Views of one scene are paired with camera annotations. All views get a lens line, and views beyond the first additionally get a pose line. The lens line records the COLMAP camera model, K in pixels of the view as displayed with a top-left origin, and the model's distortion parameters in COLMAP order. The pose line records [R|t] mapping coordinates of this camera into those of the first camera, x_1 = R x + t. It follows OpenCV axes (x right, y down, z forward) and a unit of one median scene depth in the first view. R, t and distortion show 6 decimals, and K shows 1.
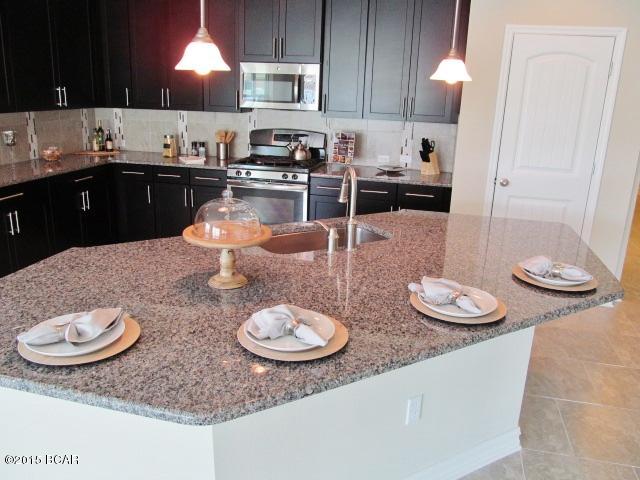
lens RADIAL K [[530.7, 0, 318.6], [0, 530.7, 240.6], [0, 0, 1]] dist [-0.058213, 0.004692]
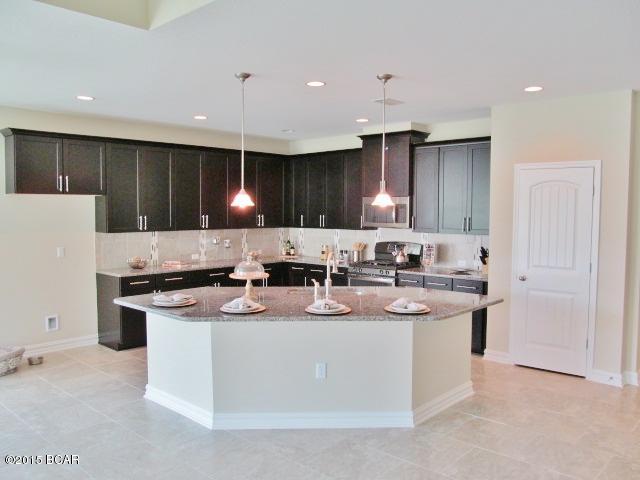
lens RADIAL K [[530.7, 0, 321.7], [0, 530.7, 239.6], [0, 0, 1]] dist [-0.058213, 0.004692]
pose [[0.878449, -0.001743, -0.477833, 0.456071], [-0.111594, 0.971592, -0.208700, 0.106504], [0.464622, 0.236656, 0.853300, -0.314230]]
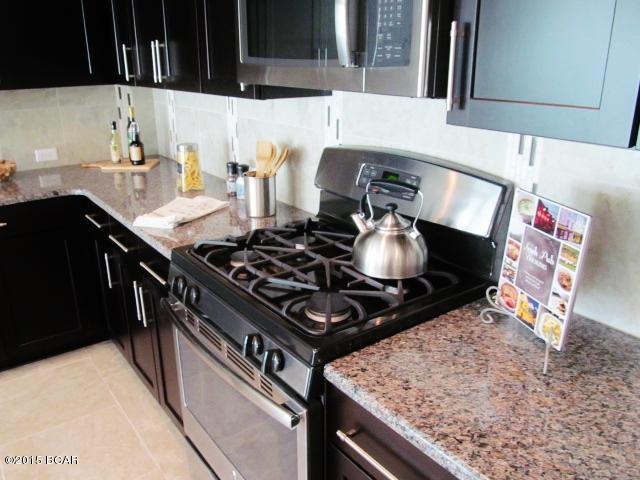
lens RADIAL K [[530.7, 0, 314.7], [0, 530.7, 240.6], [0, 0, 1]] dist [-0.058213, 0.004692]
pose [[0.770412, 0.176246, -0.612702, 0.107229], [-0.149478, 0.984176, 0.095149, -0.189893], [0.619776, 0.018282, 0.784566, 0.756896]]
